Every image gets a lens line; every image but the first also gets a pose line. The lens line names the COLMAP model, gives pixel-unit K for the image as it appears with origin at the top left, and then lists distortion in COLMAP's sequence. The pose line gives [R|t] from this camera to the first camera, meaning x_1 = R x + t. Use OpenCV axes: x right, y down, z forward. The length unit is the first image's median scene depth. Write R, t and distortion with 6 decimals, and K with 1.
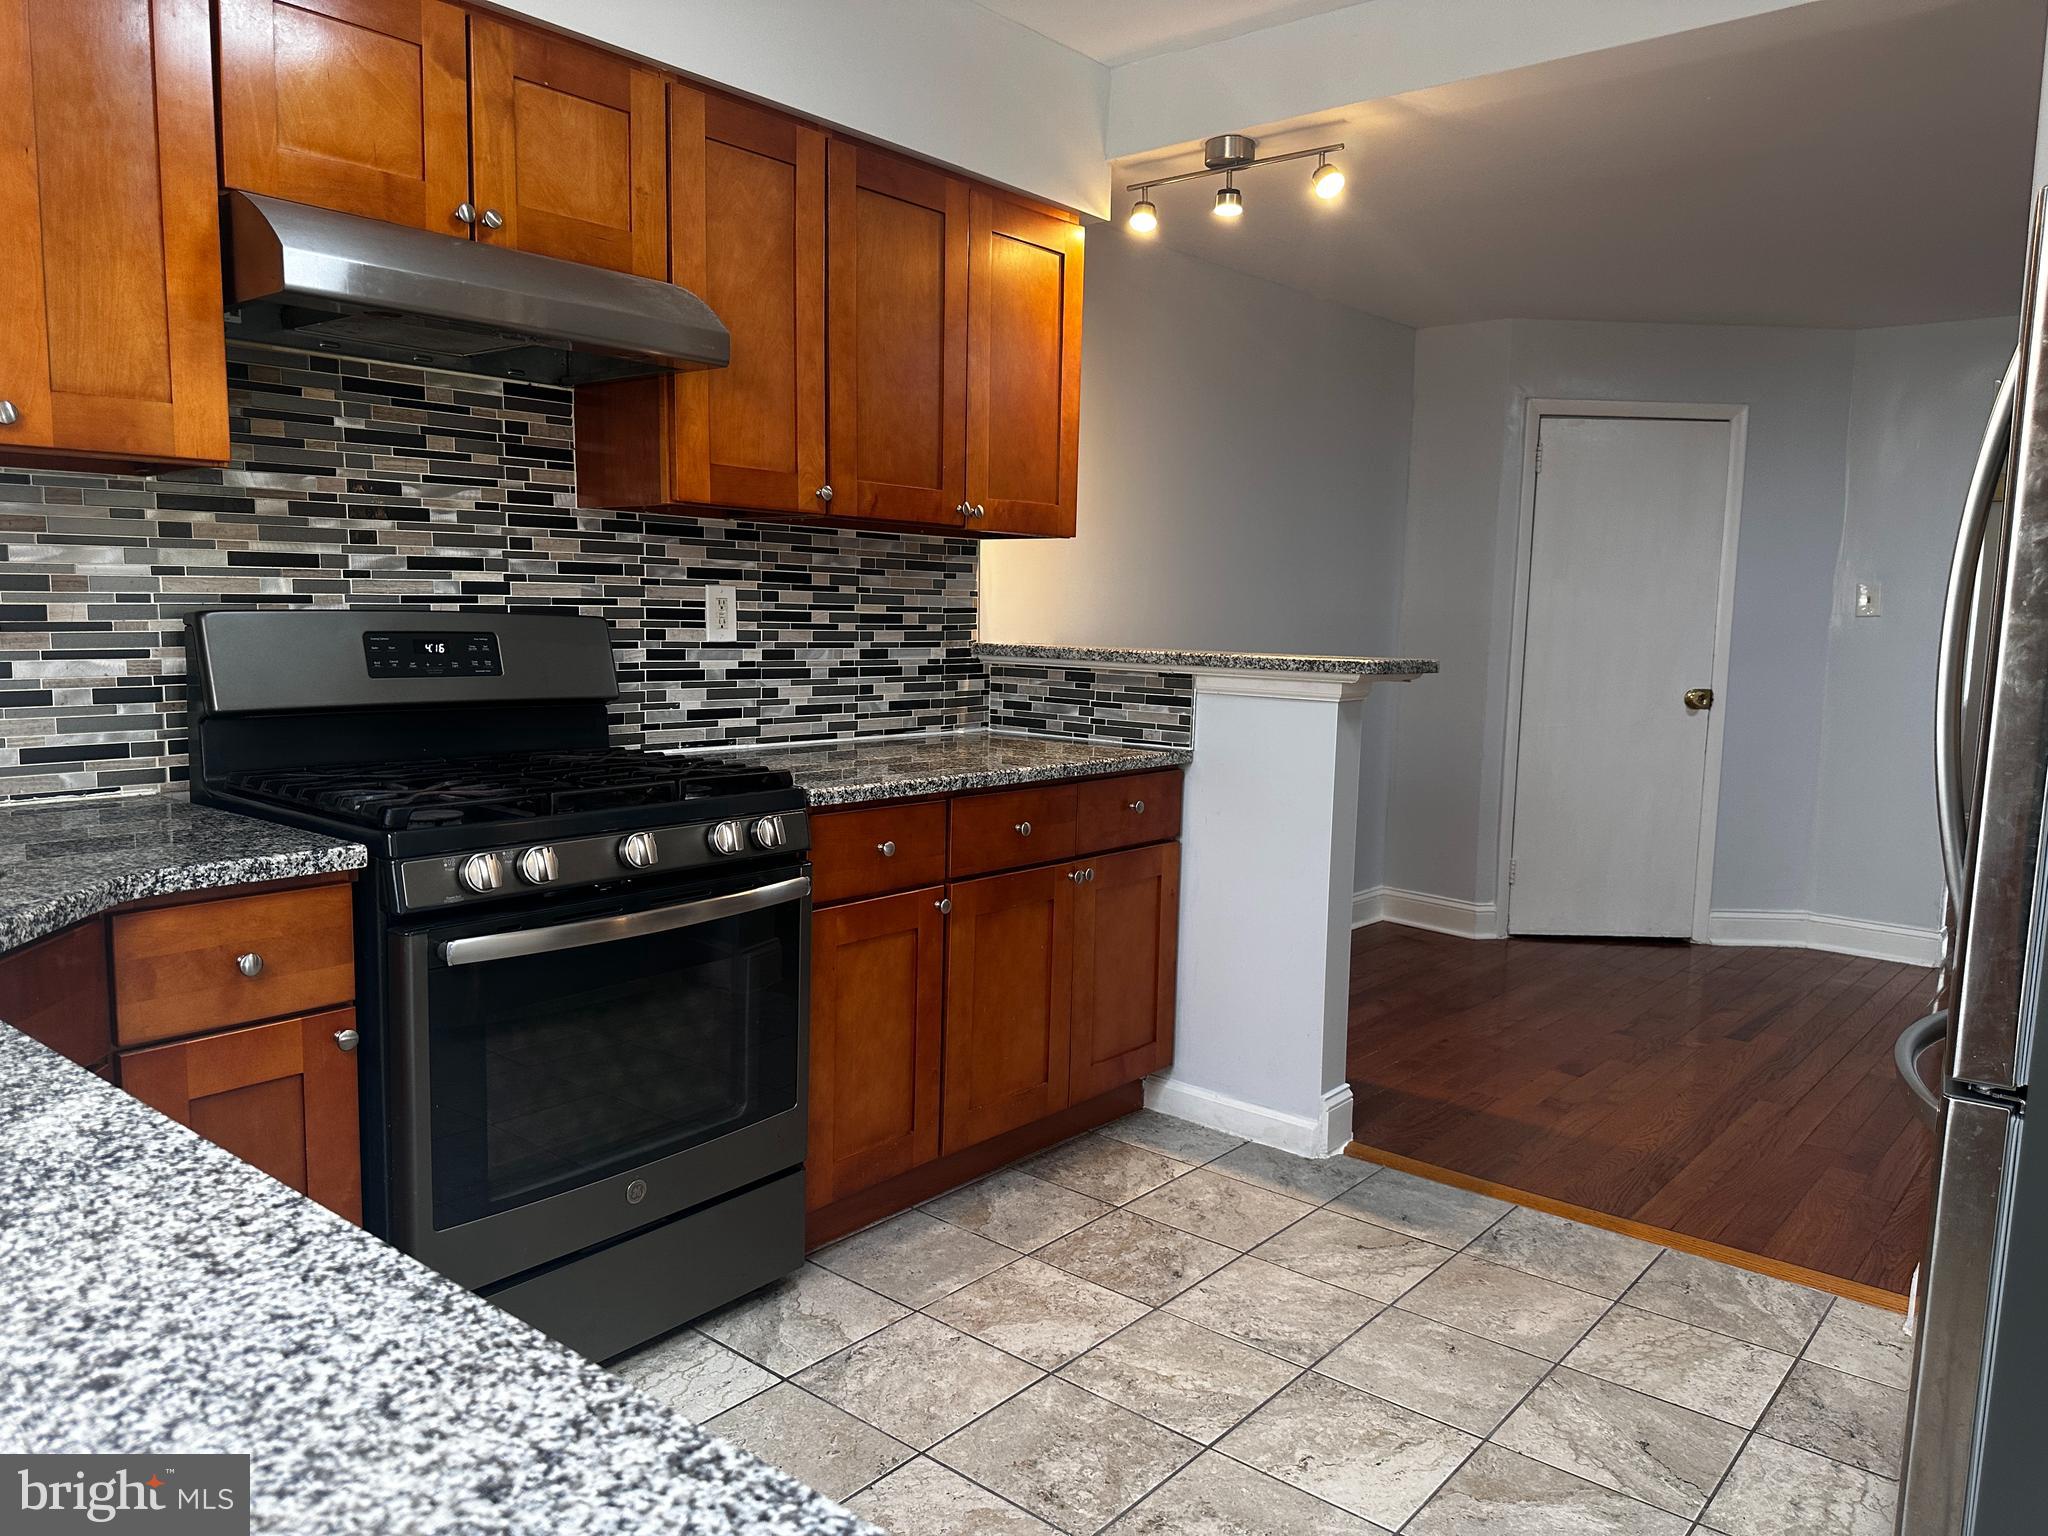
lens RADIAL K [[1439.9, 0, 1020.2], [0, 1439.9, 775.3], [0, 0, 1]] dist [0.150651, -0.272546]
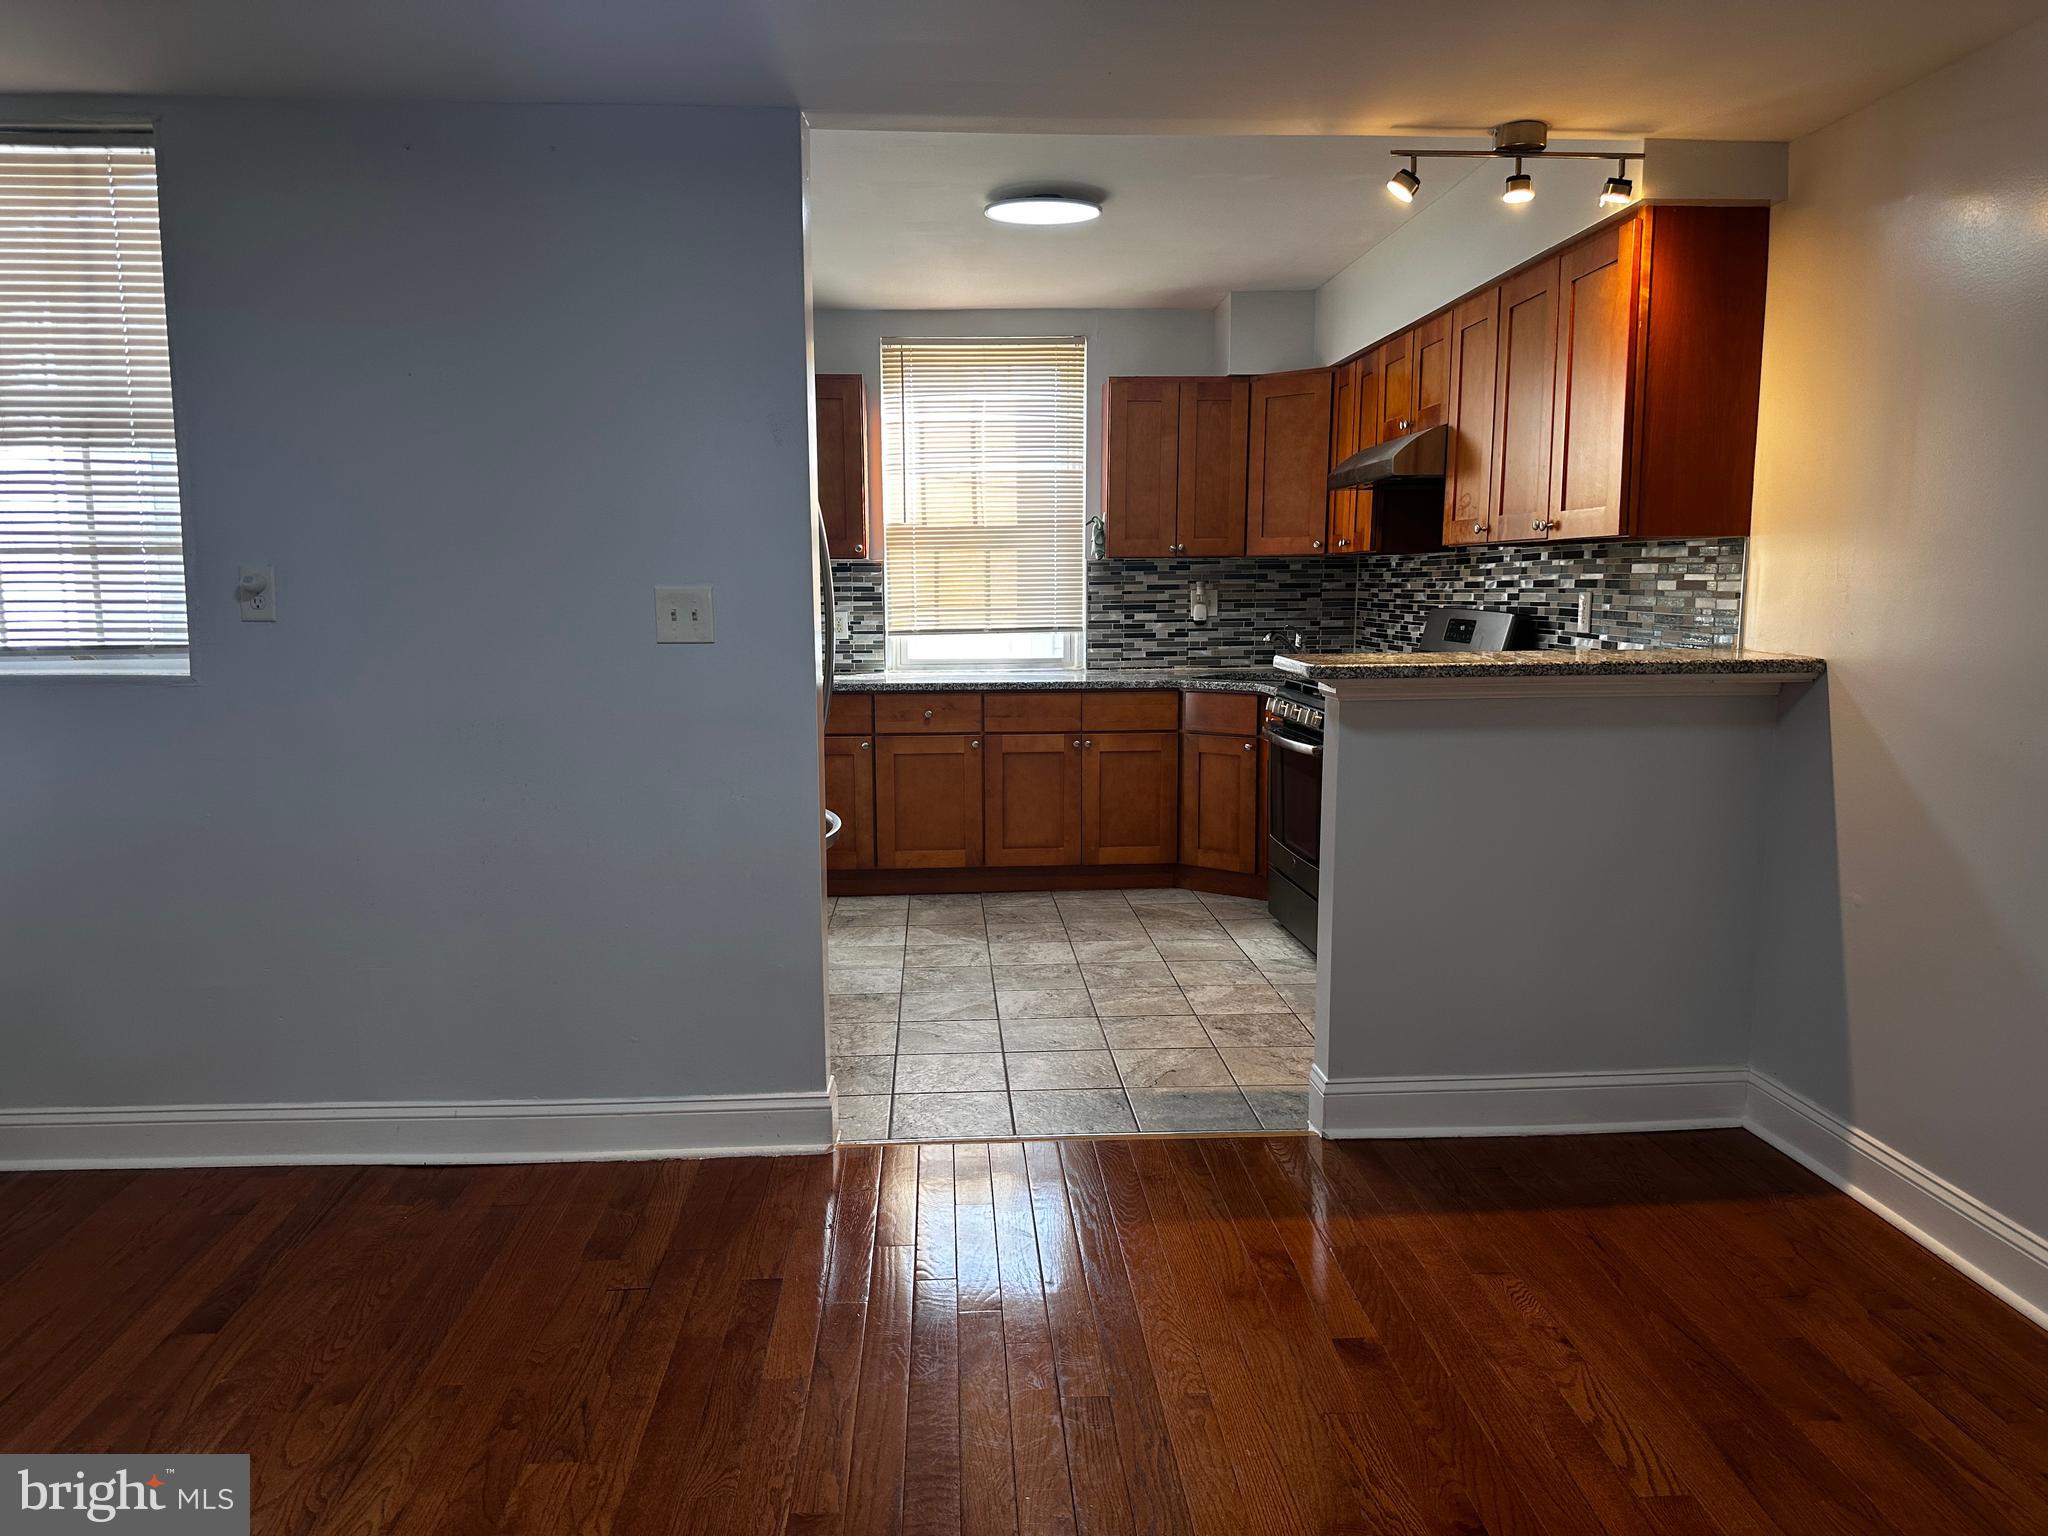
lens RADIAL K [[1439.9, 0, 1020.2], [0, 1439.9, 775.3], [0, 0, 1]] dist [0.150651, -0.272546]
pose [[-0.729940, 0.072301, -0.679677, 1.195212], [-0.093209, 0.974571, 0.203773, -0.204441], [0.677126, 0.212094, -0.704639, 1.734786]]
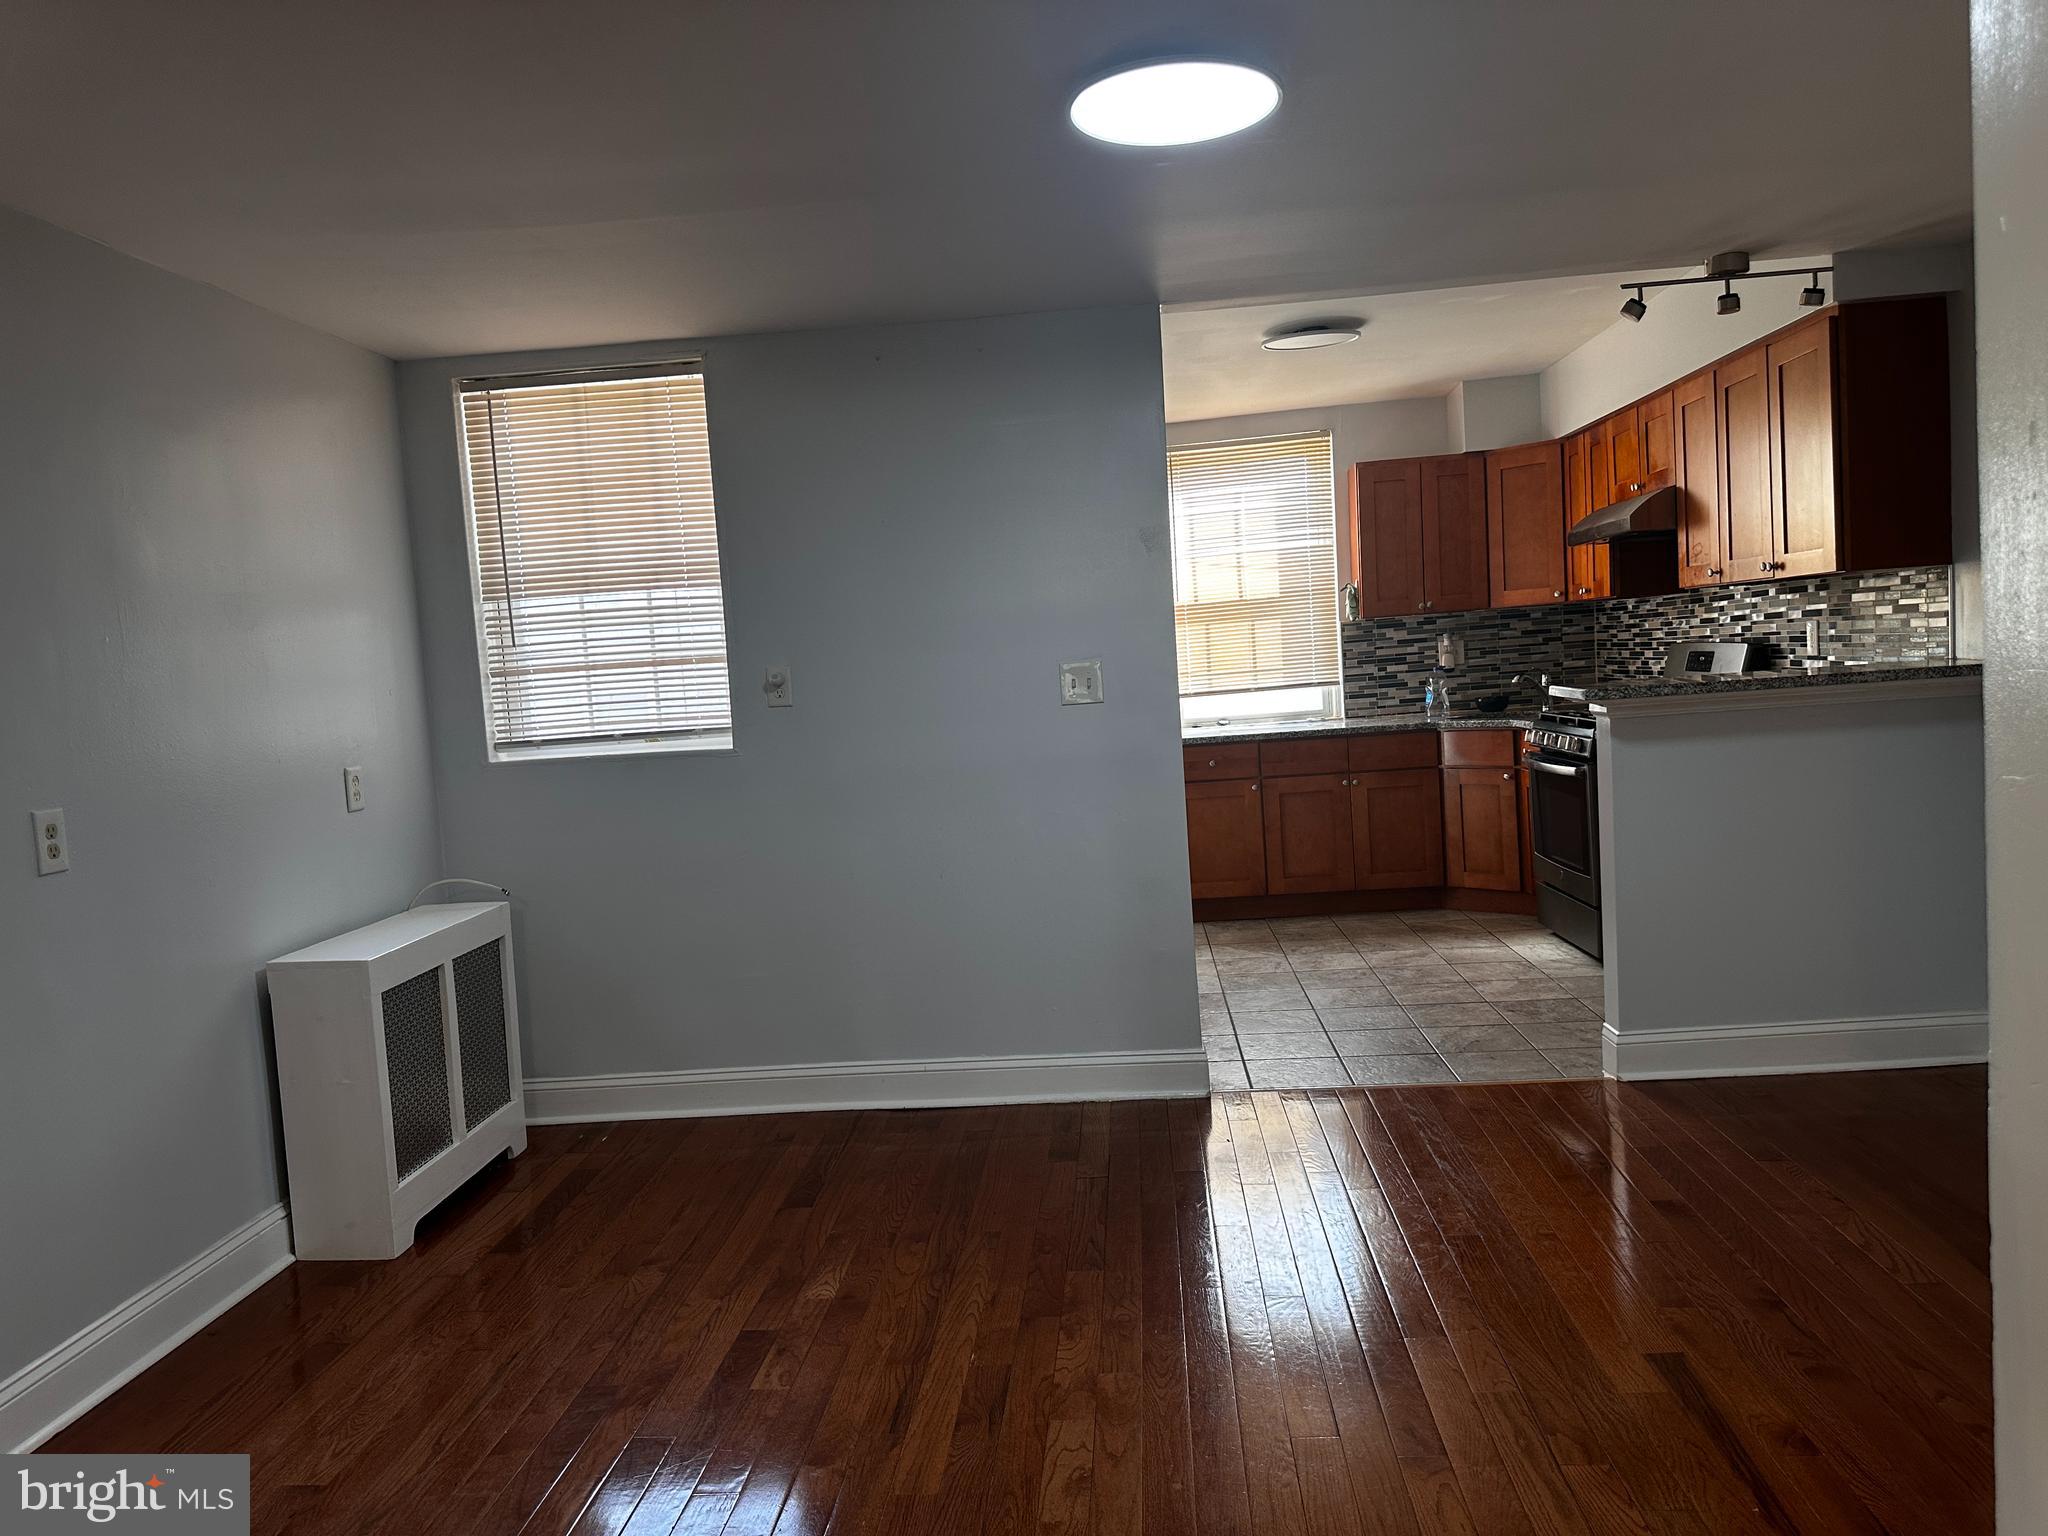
lens RADIAL K [[1439.9, 0, 1020.2], [0, 1439.9, 775.3], [0, 0, 1]] dist [0.150651, -0.272546]
pose [[-0.811932, 0.077909, -0.578529, 1.509517], [-0.019775, 0.986814, 0.160644, -0.214620], [0.583417, 0.141872, -0.799686, 1.892498]]
